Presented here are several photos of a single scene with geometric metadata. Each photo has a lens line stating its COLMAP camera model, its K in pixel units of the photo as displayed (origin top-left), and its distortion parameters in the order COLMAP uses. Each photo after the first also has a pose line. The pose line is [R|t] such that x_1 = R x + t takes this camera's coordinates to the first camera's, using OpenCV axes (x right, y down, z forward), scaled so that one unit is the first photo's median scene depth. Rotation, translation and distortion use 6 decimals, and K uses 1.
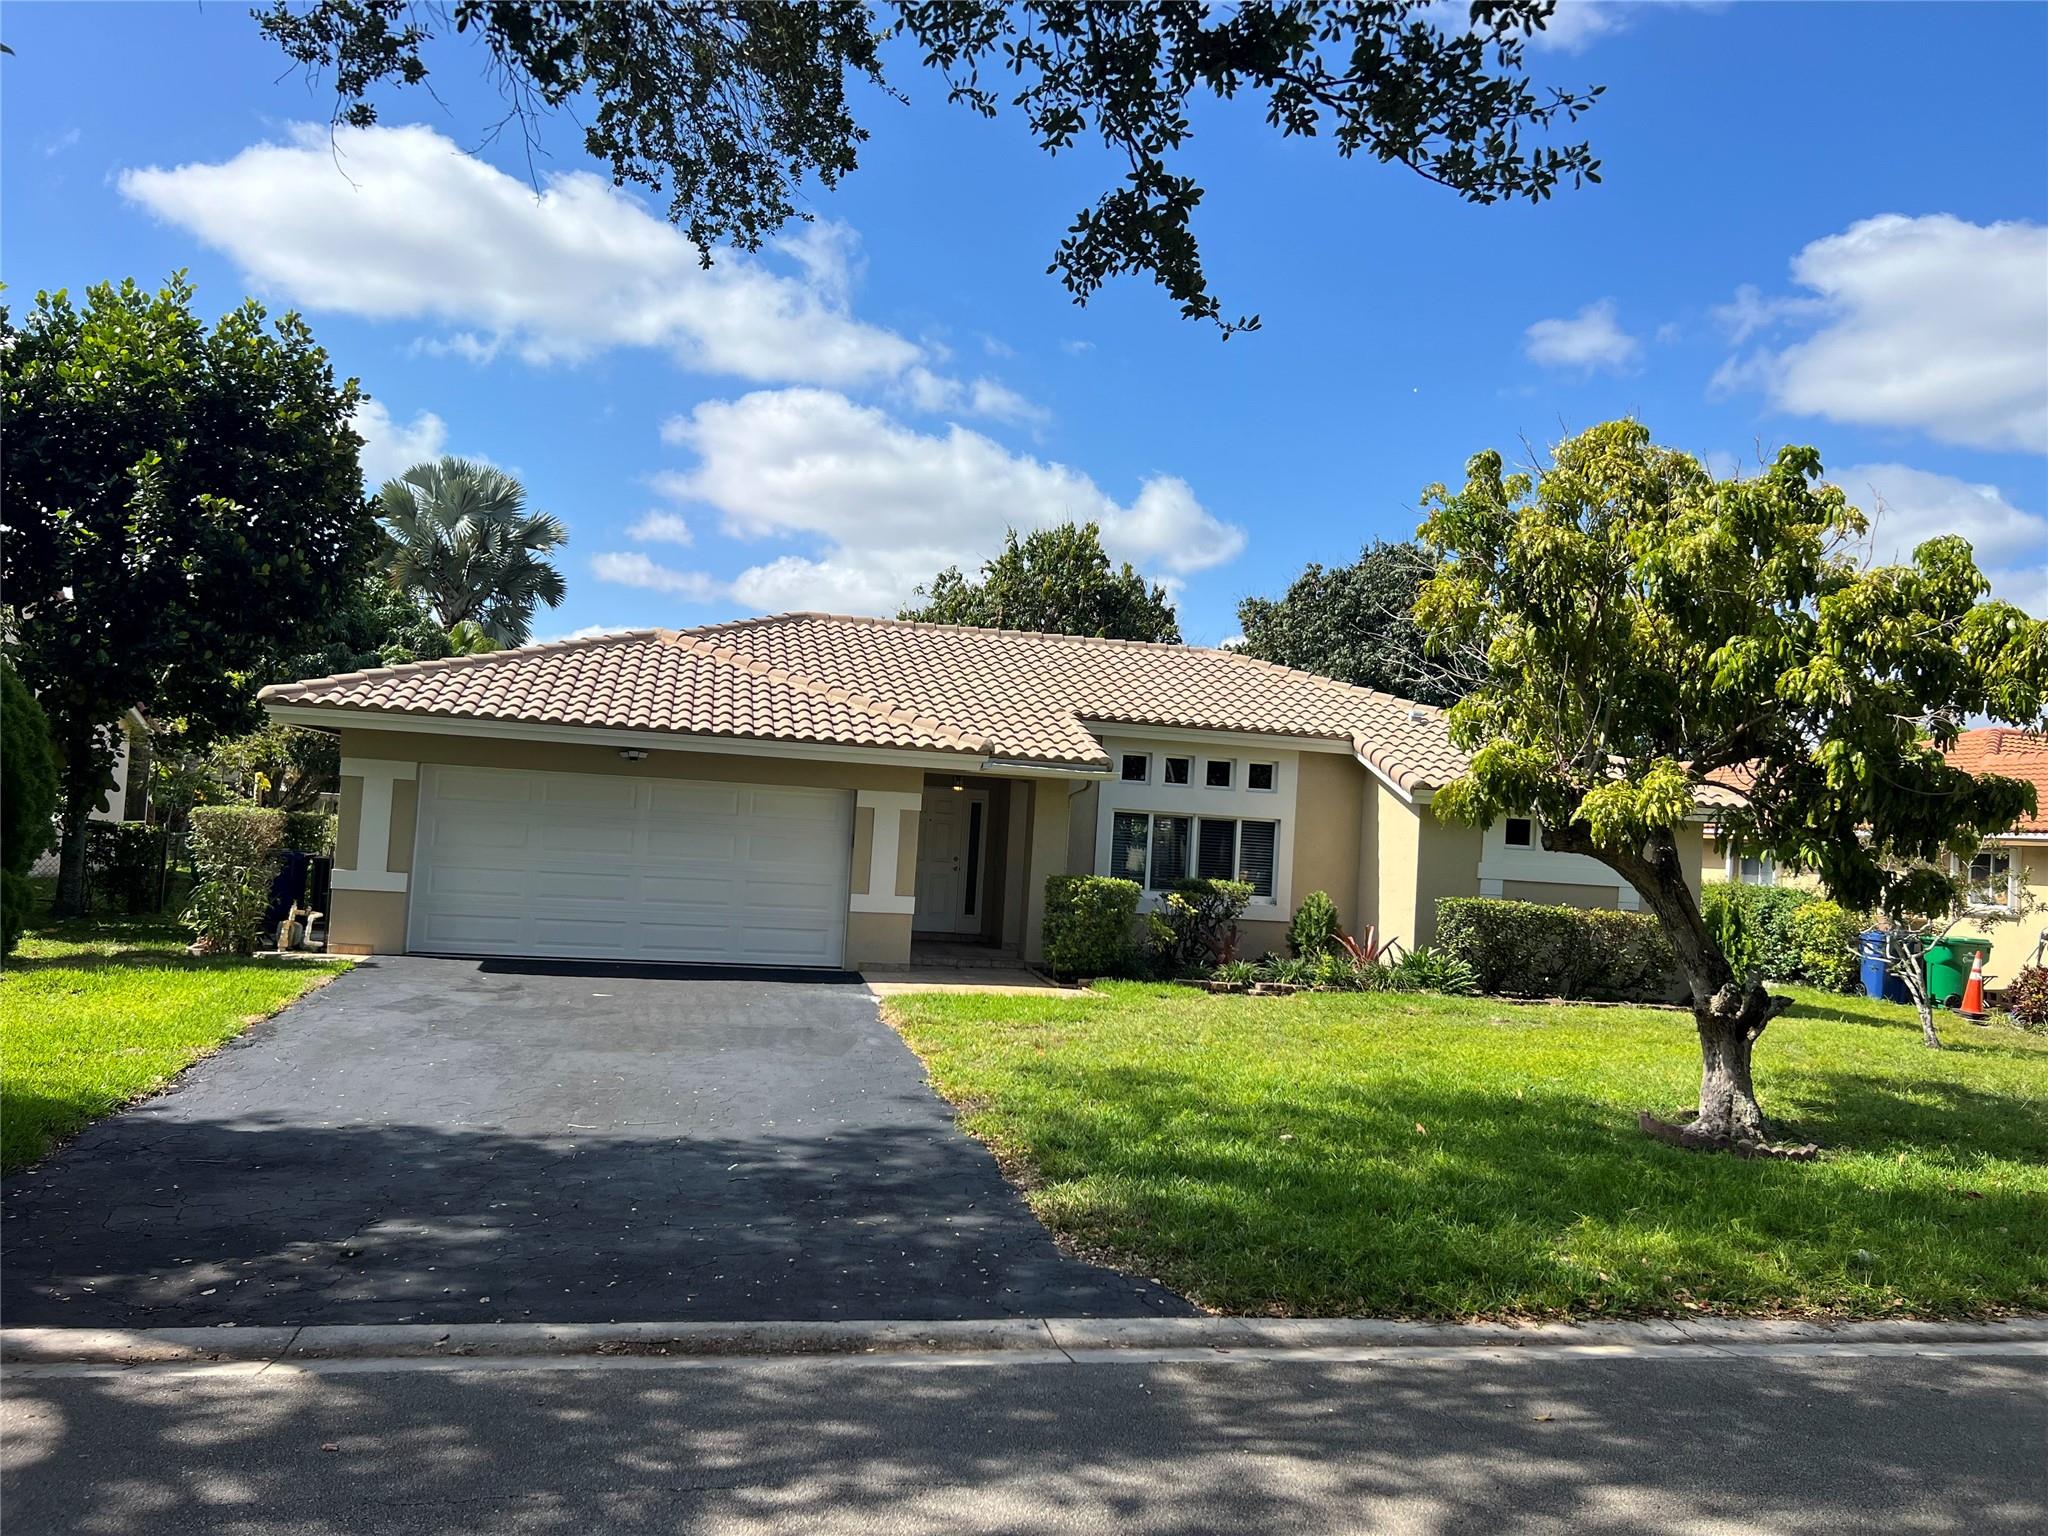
lens RADIAL K [[1490.8, 0, 1010.4], [0, 1490.8, 758.8], [0, 0, 1]] dist [0.030431, -0.007975]
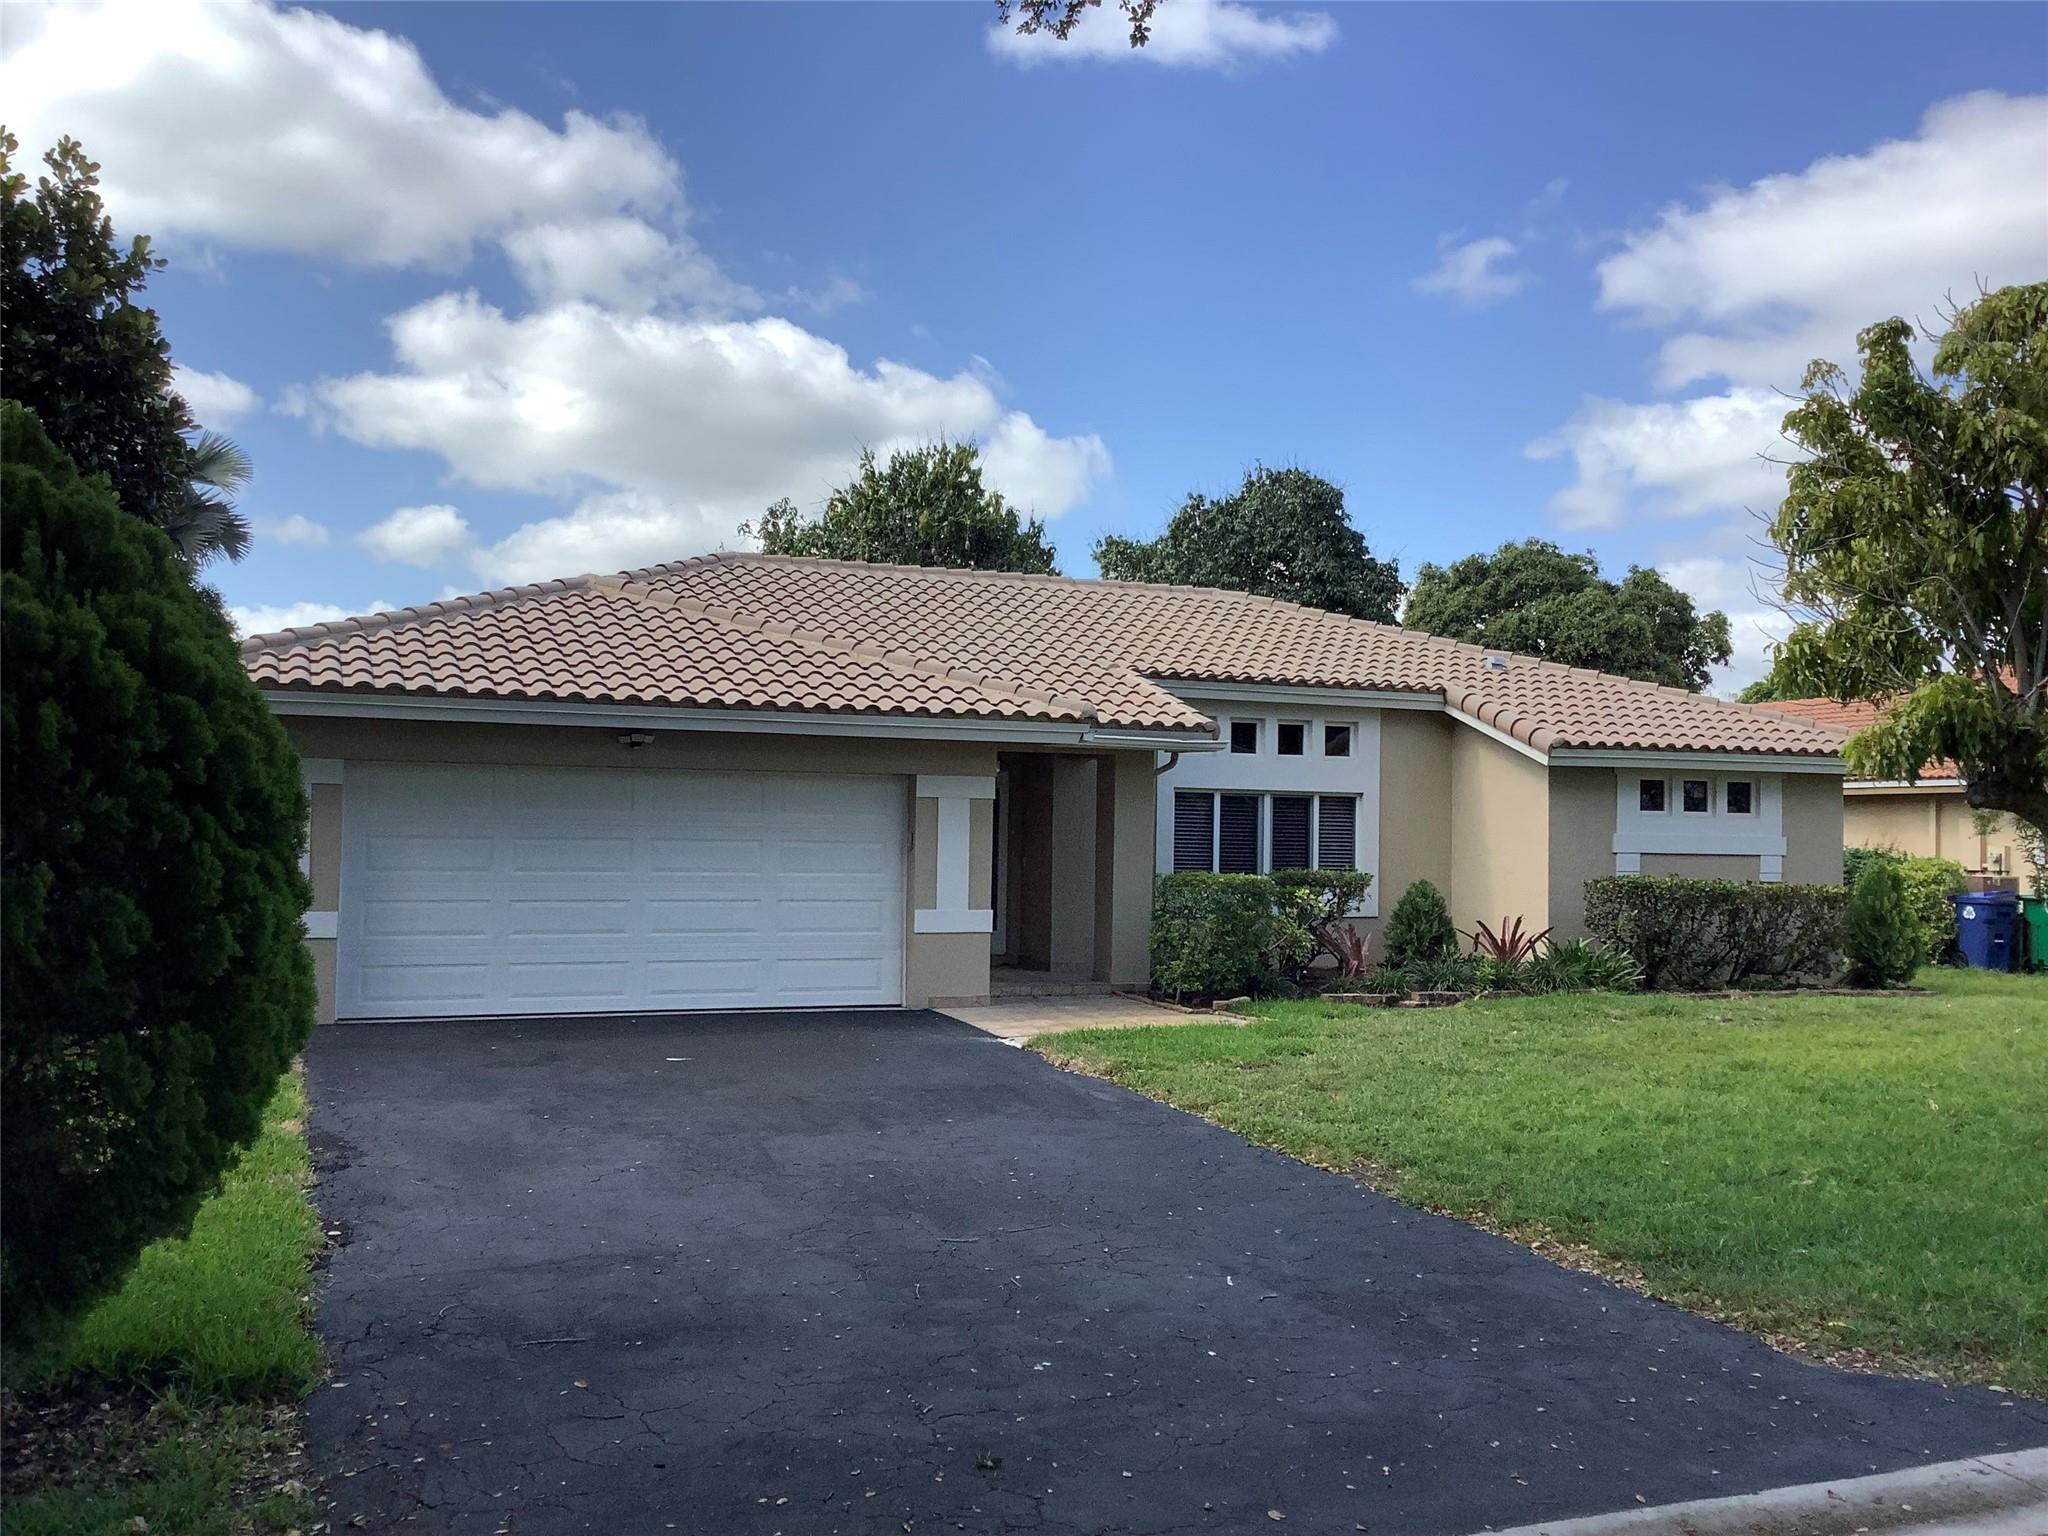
lens RADIAL K [[1785.9, 0, 1024.0], [0, 1785.9, 724.4], [0, 0, 1]] dist [0.103775, -0.143853]
pose [[0.982806, -0.035109, 0.181271, -0.182339], [0.036502, 0.999324, -0.004359, 0.000963], [-0.180995, 0.010900, 0.983424, 0.064193]]
